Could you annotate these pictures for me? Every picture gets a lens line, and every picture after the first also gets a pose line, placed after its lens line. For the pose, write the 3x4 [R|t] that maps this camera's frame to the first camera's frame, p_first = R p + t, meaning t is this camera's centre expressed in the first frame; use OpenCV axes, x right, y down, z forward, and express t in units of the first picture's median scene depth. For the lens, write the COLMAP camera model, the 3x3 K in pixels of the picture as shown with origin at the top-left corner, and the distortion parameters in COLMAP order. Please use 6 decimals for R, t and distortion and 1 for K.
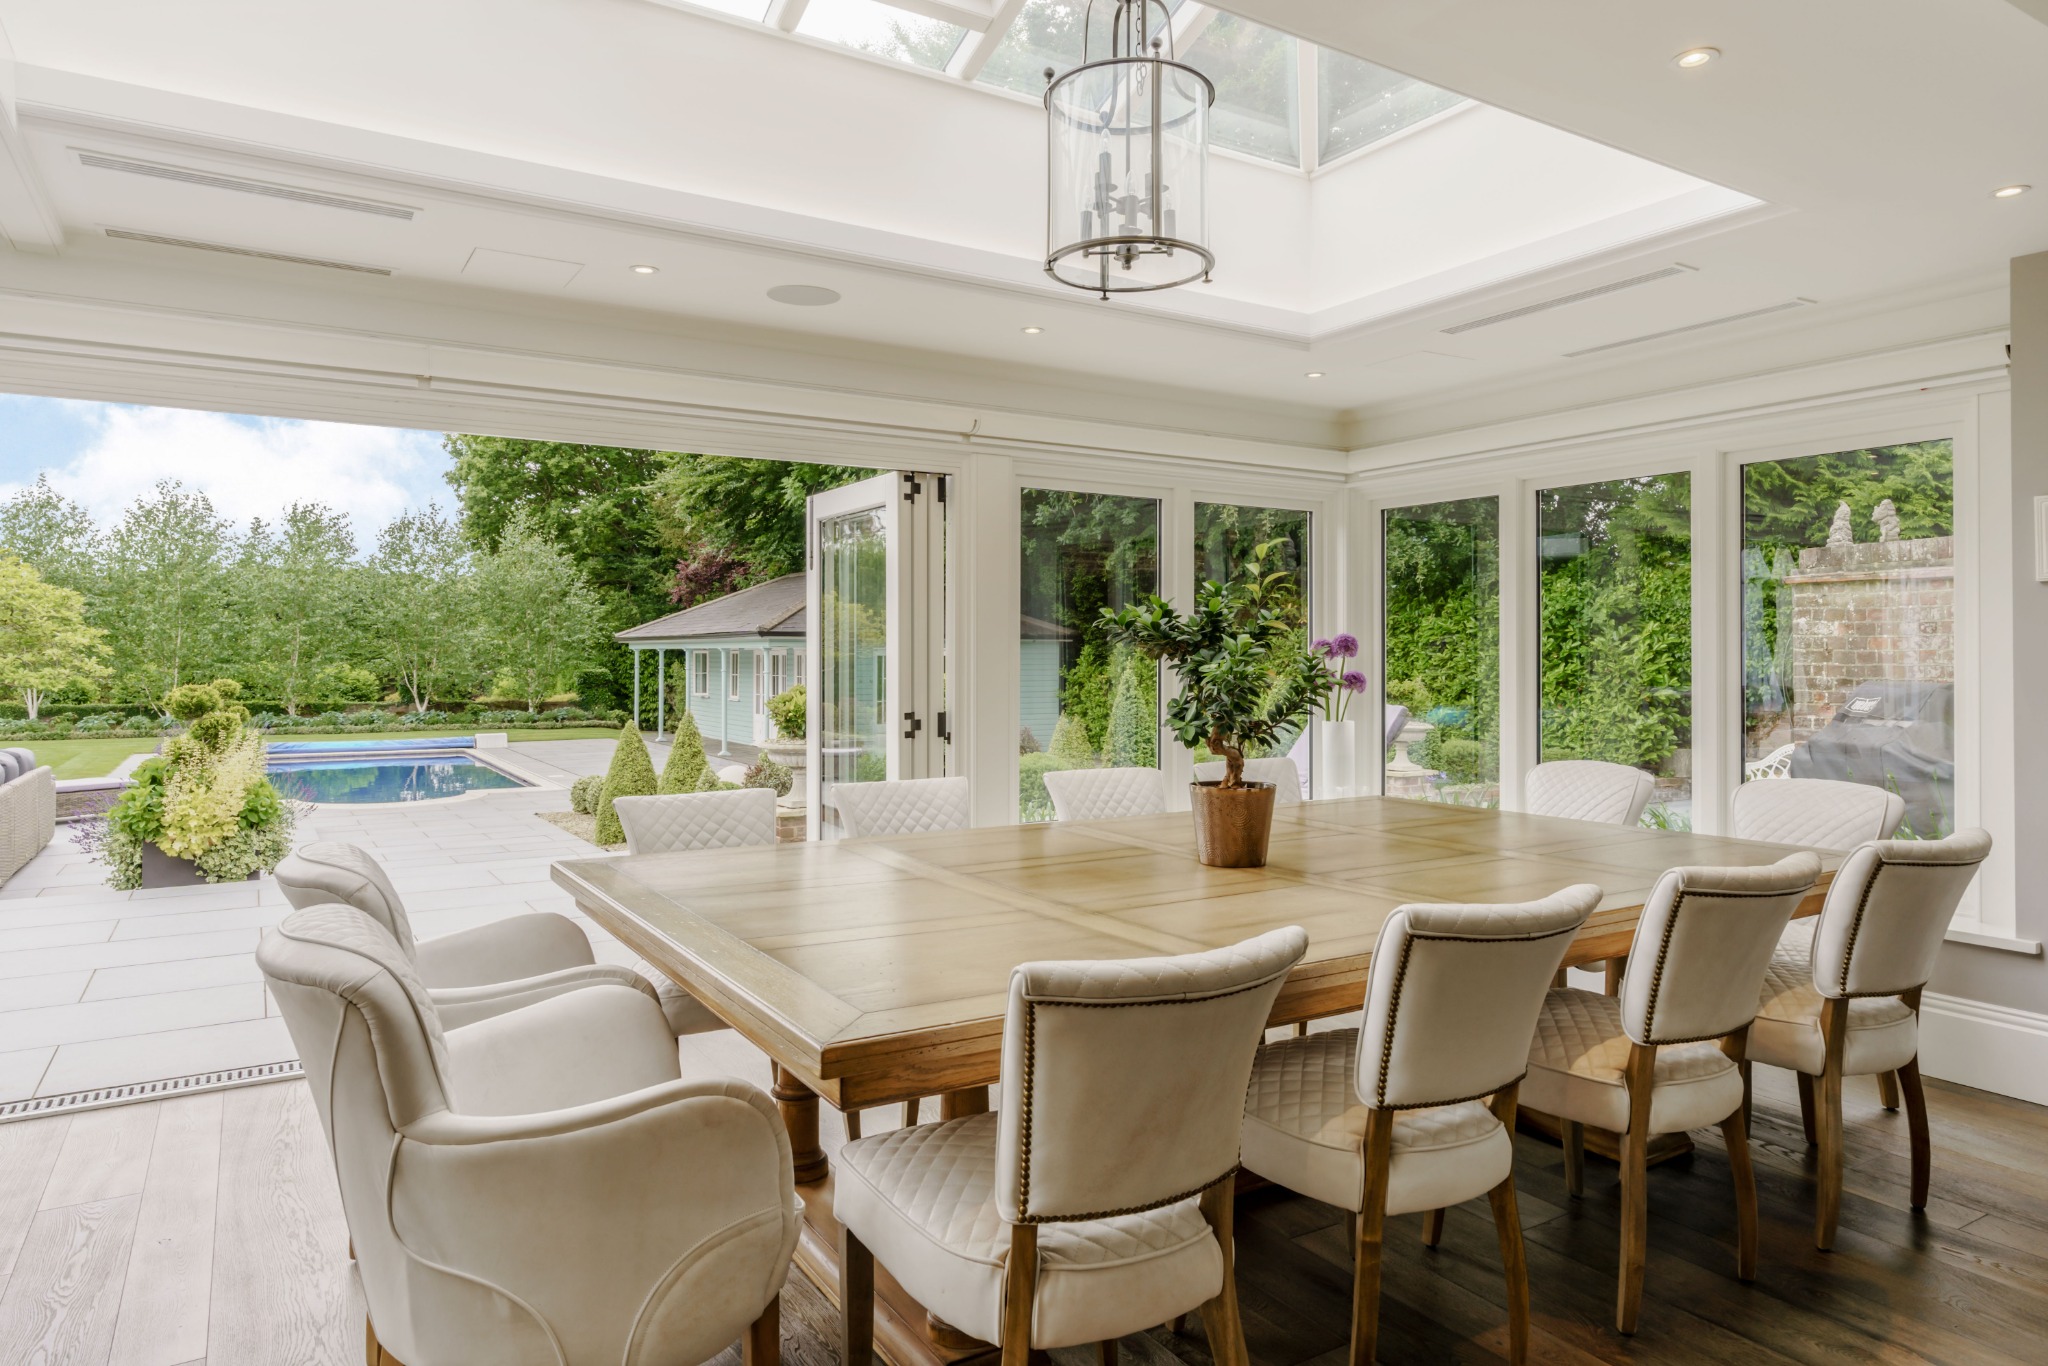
lens RADIAL K [[1244.2, 0, 1024.0], [0, 1244.2, 683.0], [0, 0, 1]] dist [-0.001389, -0.000343]
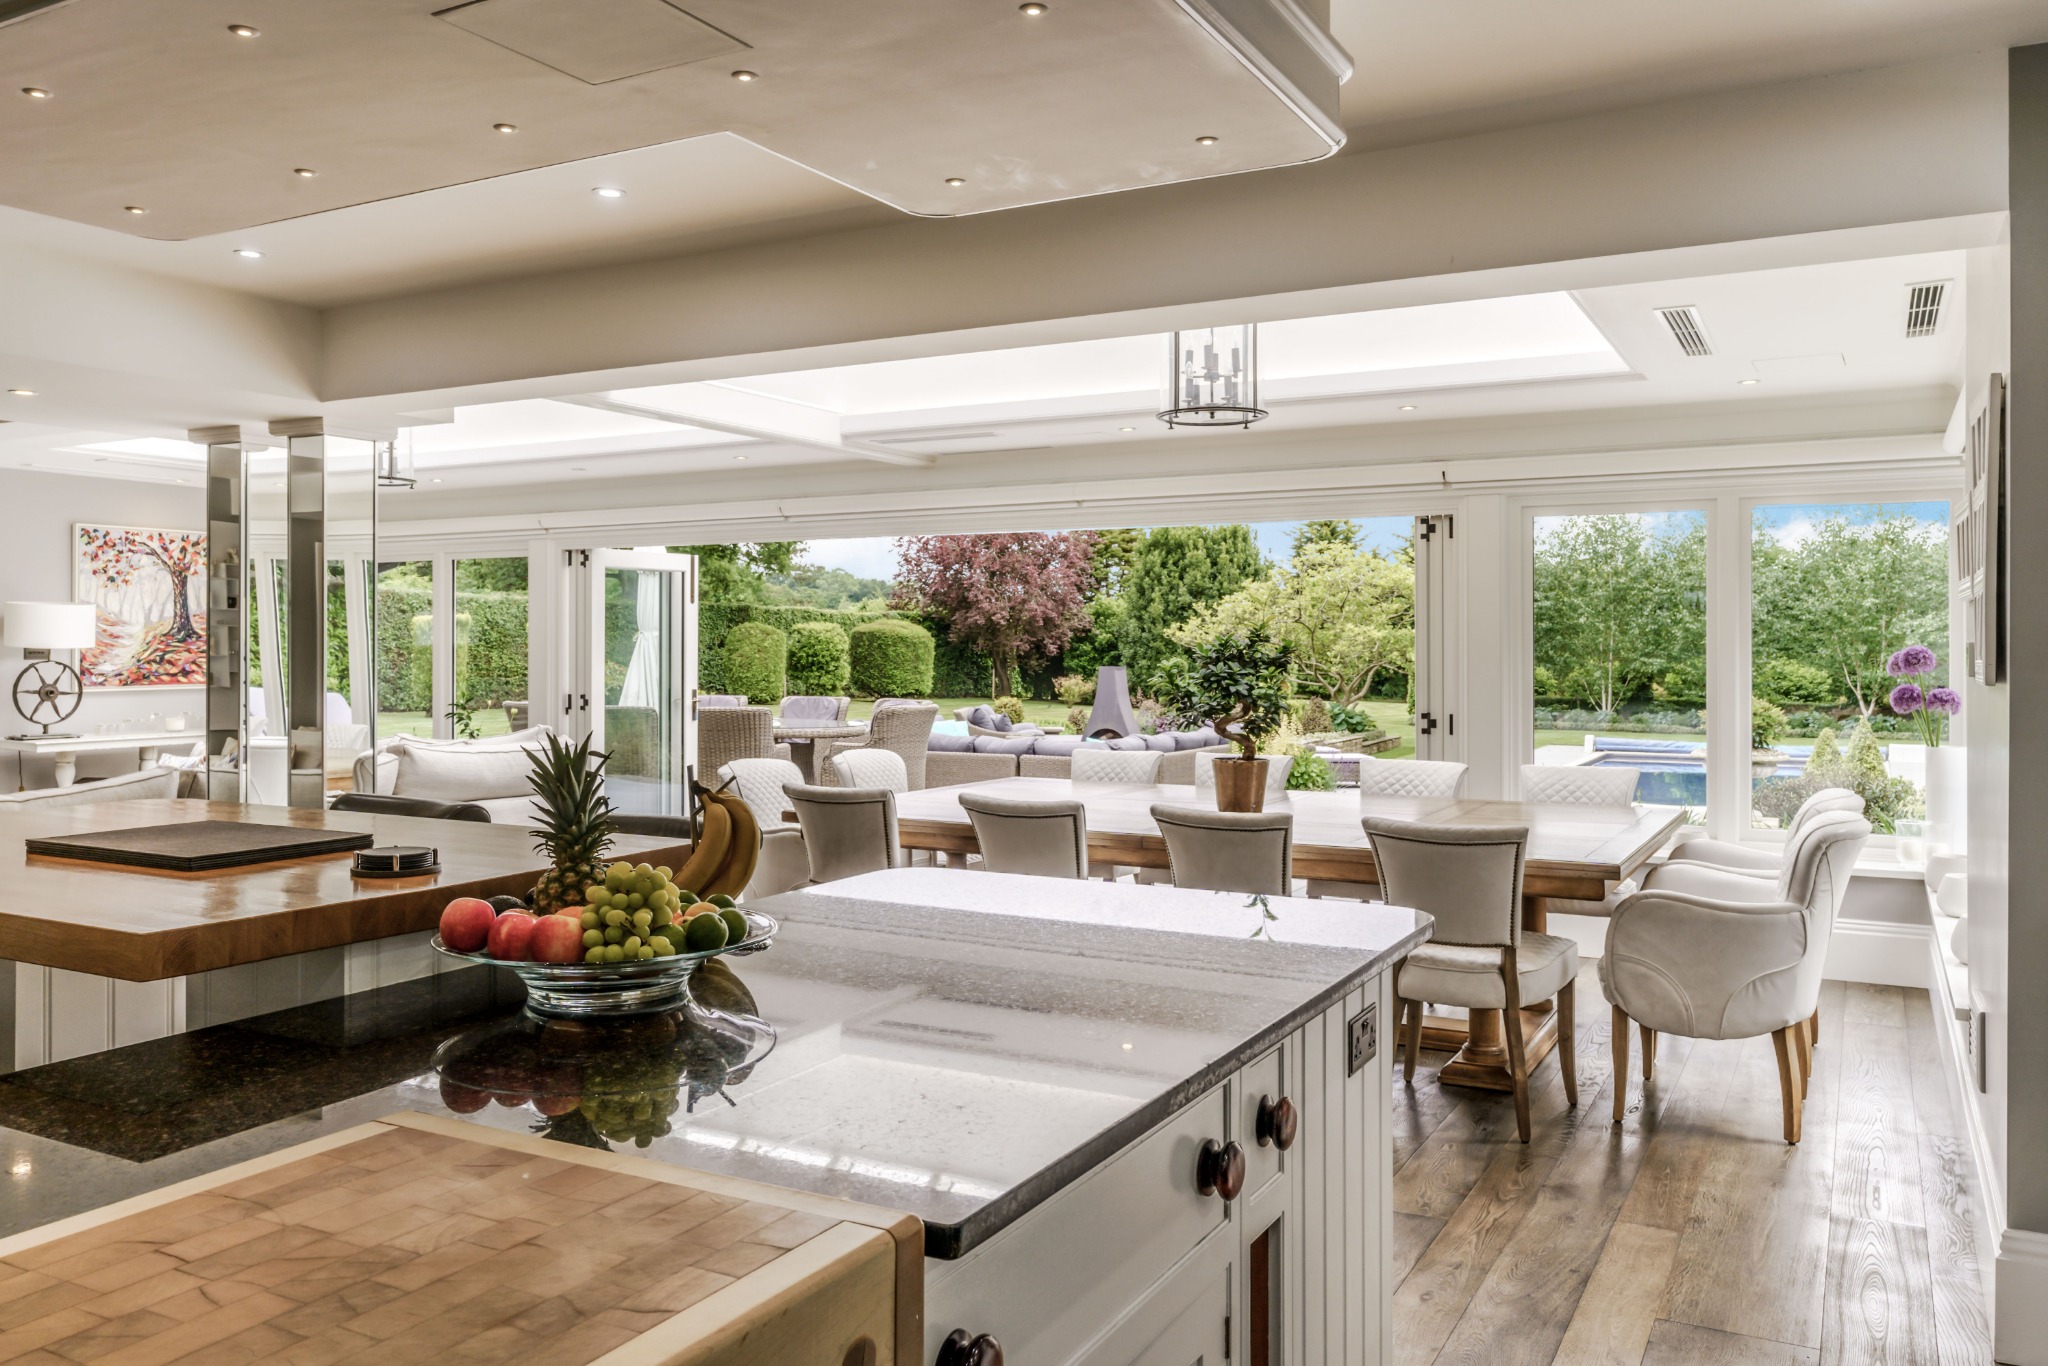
lens RADIAL K [[1560.8, 0, 1024.0], [0, 1560.8, 683.0], [0, 0, 1]] dist [0.000031, -0.000055]
pose [[0.497046, 0.021264, -0.867464, 0.165693], [-0.019134, 0.999725, 0.013543, -0.003011], [0.867513, 0.009867, 0.497316, -0.016158]]
